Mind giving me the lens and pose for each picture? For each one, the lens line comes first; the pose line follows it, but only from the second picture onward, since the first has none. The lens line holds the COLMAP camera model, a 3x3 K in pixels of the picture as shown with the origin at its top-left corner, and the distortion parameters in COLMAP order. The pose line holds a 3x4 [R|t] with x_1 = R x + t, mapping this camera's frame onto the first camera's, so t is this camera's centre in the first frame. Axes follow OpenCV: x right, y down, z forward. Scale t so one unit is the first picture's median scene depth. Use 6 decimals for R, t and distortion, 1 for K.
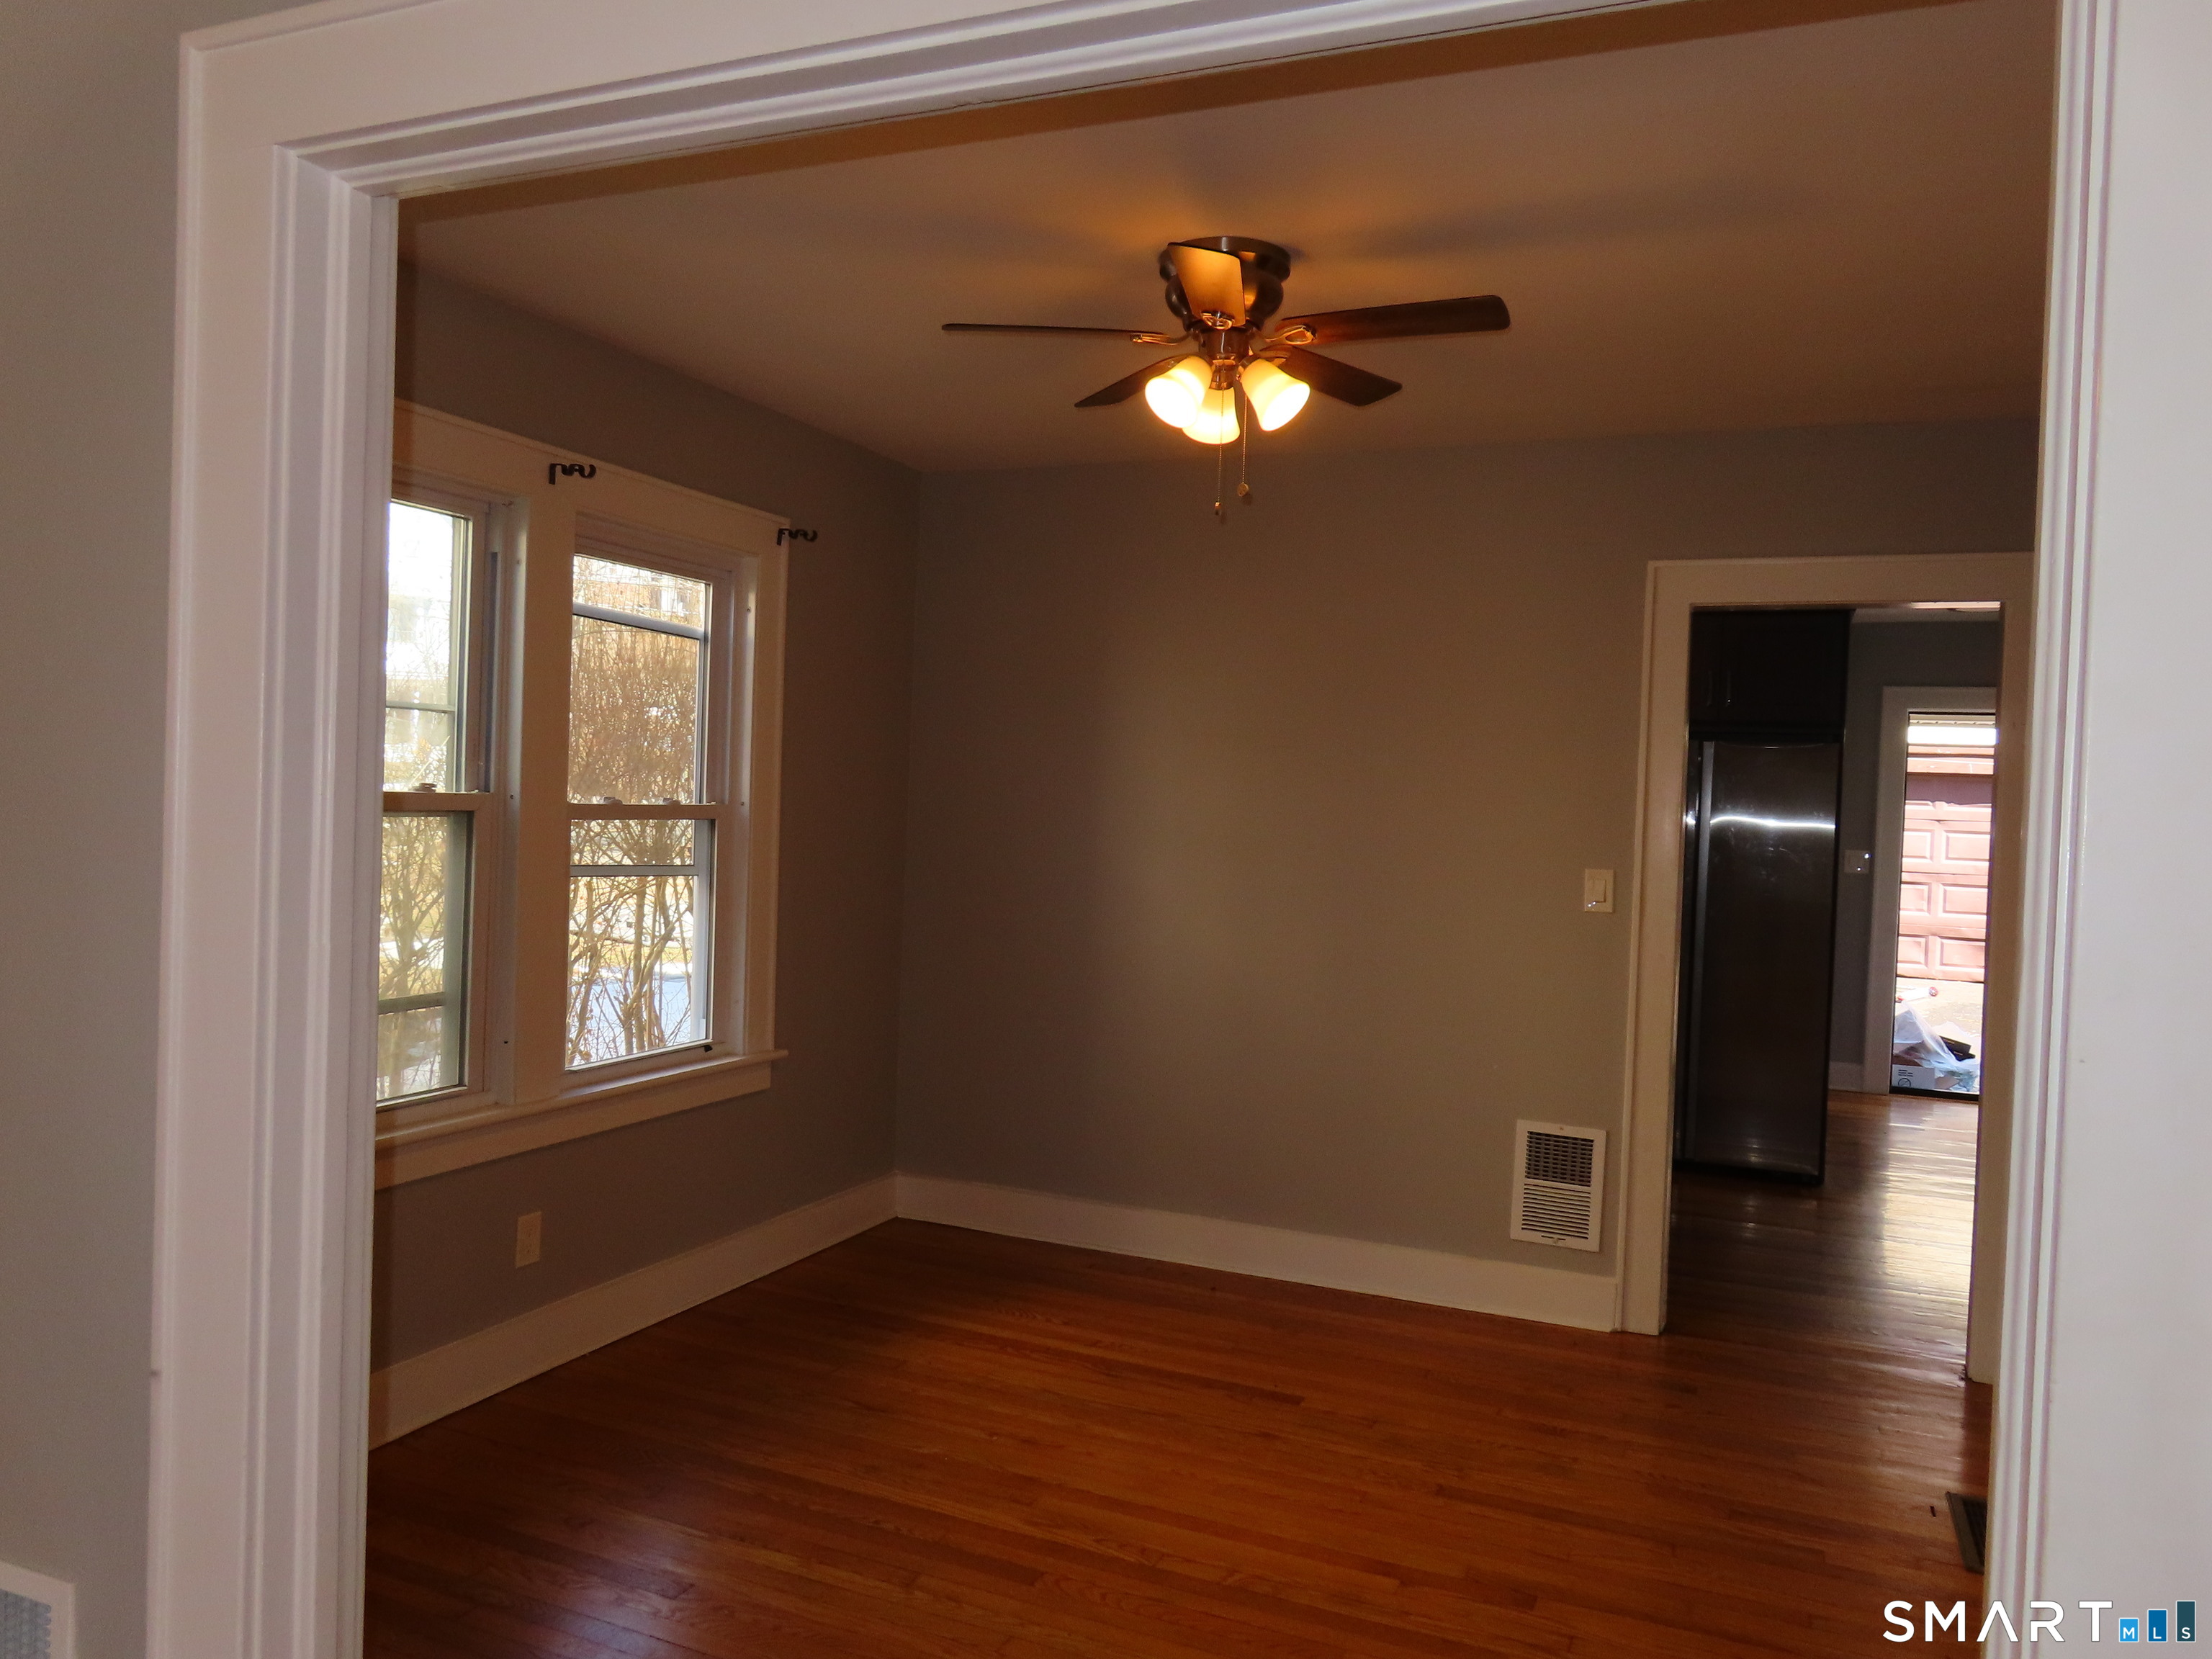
lens RADIAL K [[1593.8, 0, 1106.0], [0, 1593.8, 829.5], [0, 0, 1]] dist [-0.007318, 0.005842]
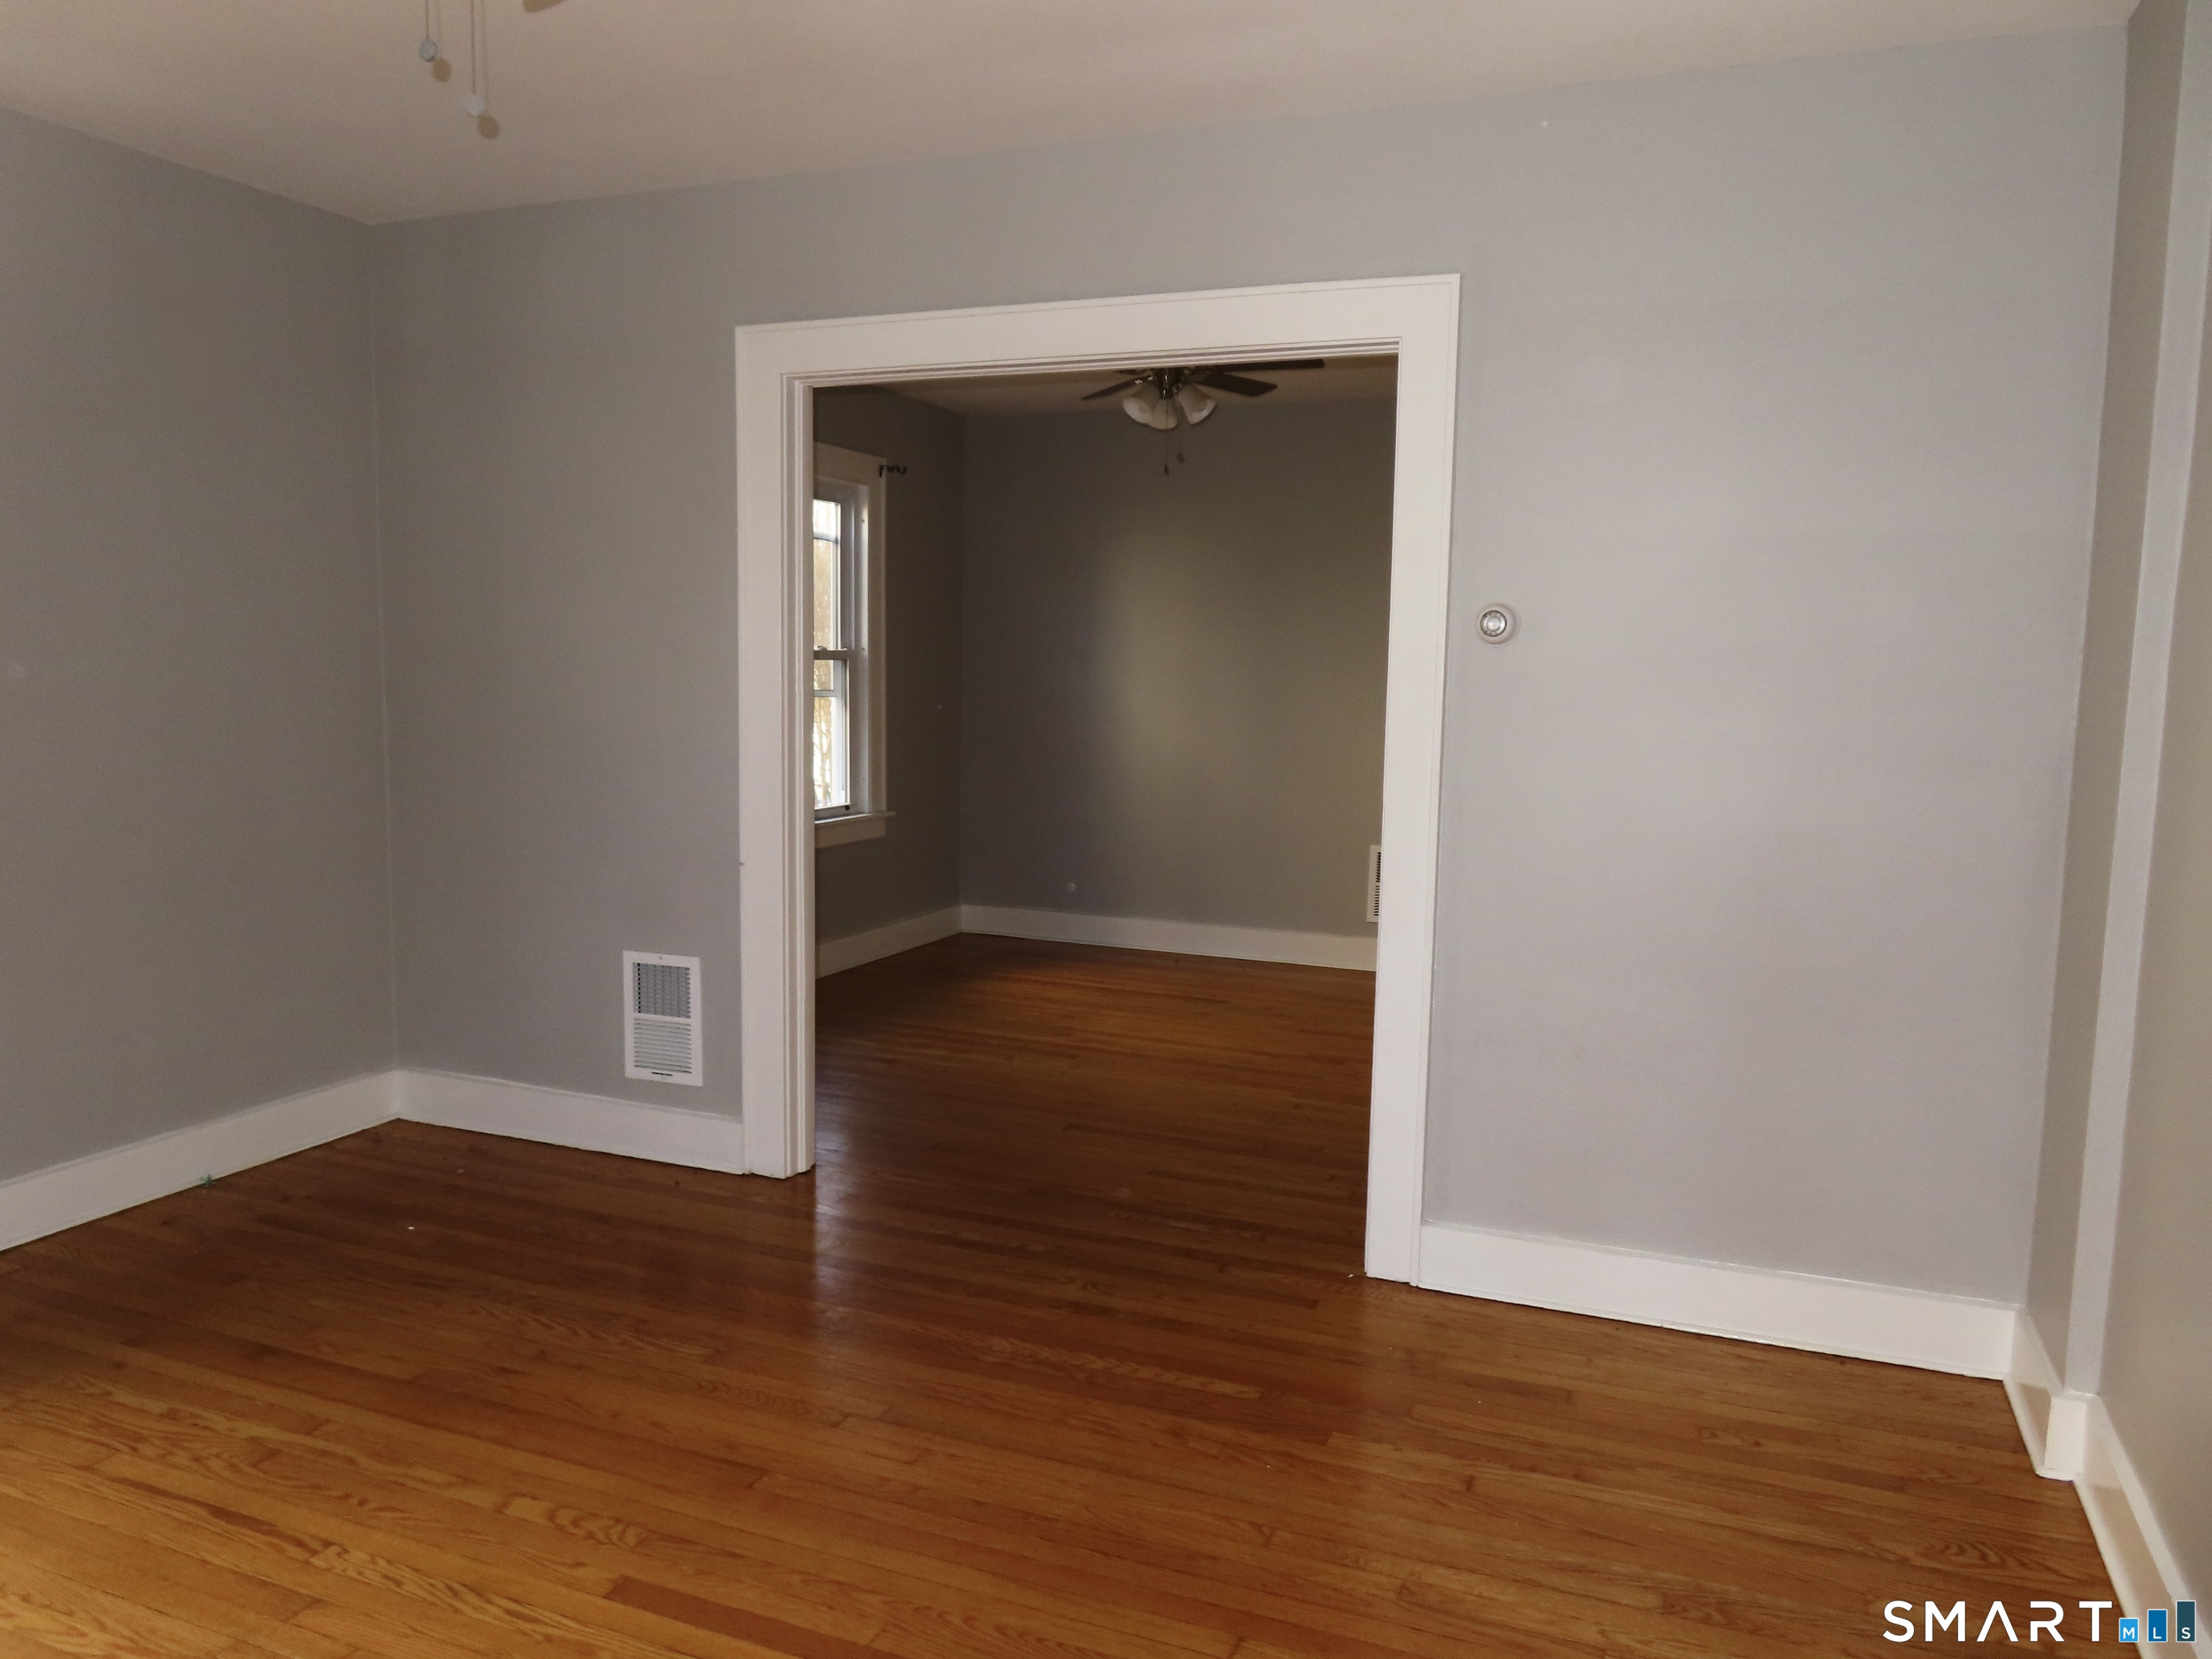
lens RADIAL K [[1593.8, 0, 1106.0], [0, 1593.8, 829.5], [0, 0, 1]] dist [-0.007318, 0.005842]
pose [[0.999744, -0.019885, 0.010805, -0.015459], [0.018868, 0.996010, 0.087230, 0.027360], [-0.012496, -0.087004, 0.996130, -0.547414]]
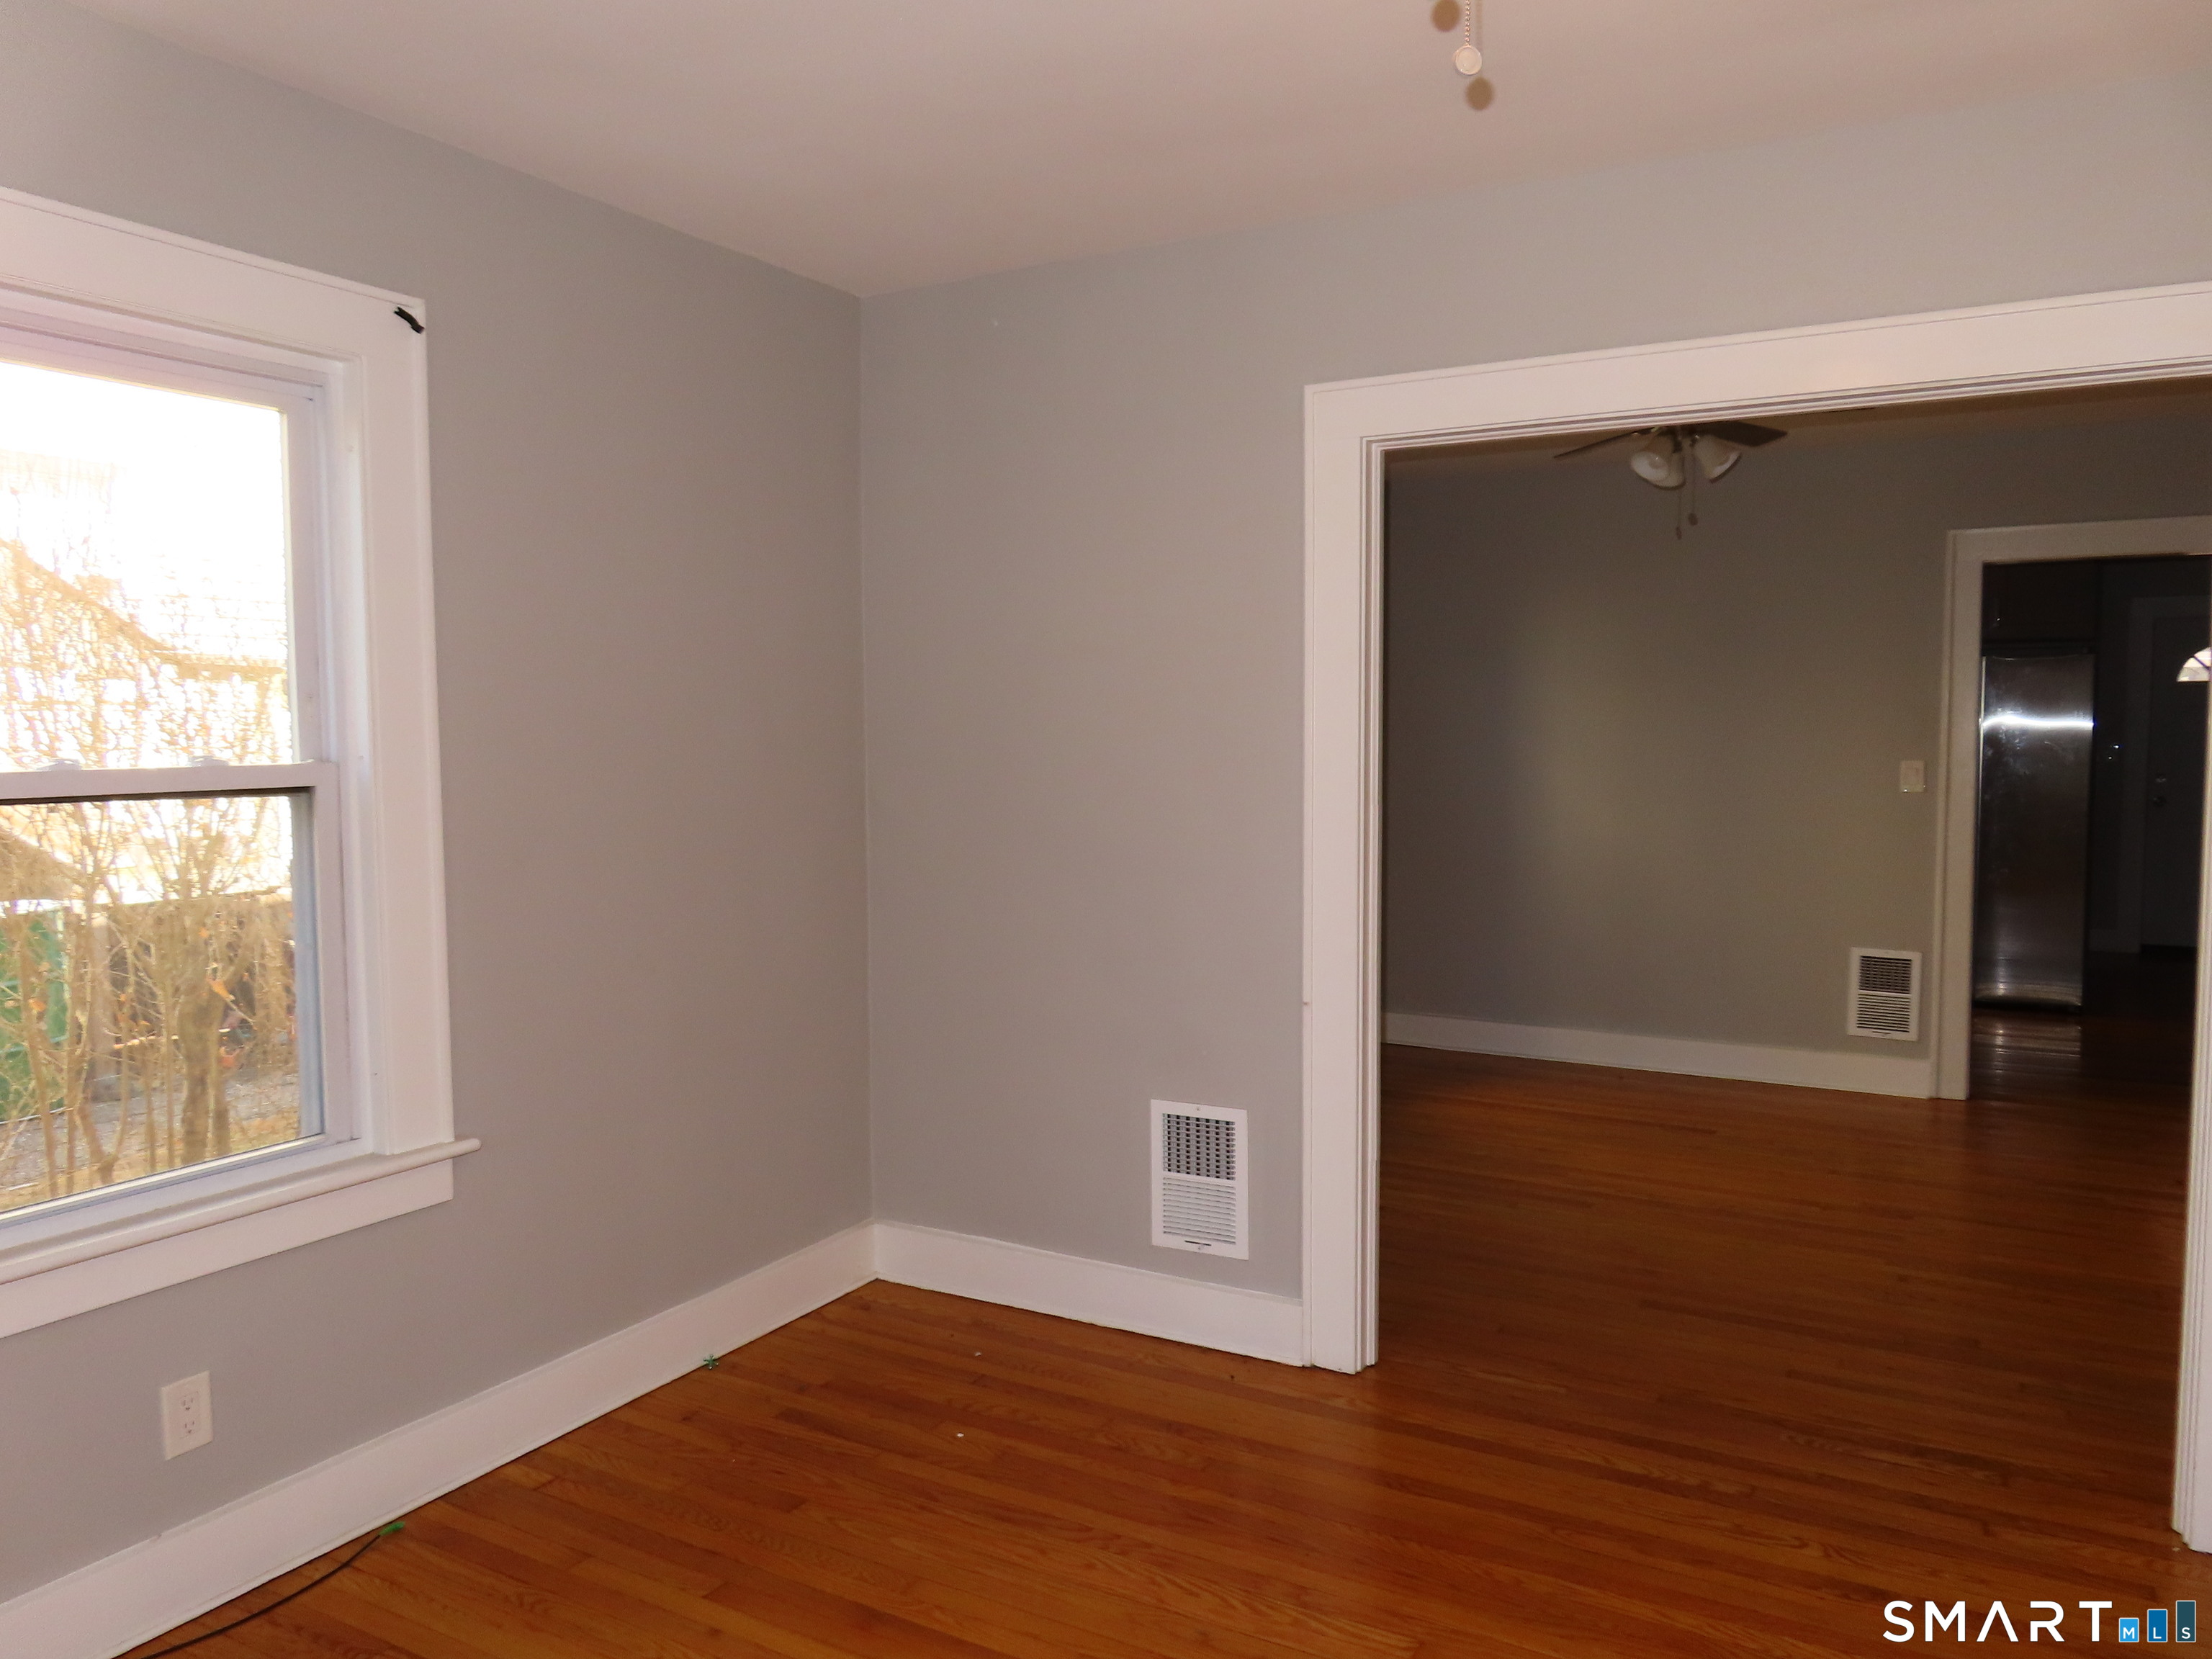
lens RADIAL K [[1593.8, 0, 1106.0], [0, 1593.8, 829.5], [0, 0, 1]] dist [-0.007318, 0.005842]
pose [[0.992888, -0.032842, -0.114436, -0.218565], [0.037805, 0.998424, 0.041475, 0.001143], [0.112894, -0.045506, 0.992564, -0.423326]]
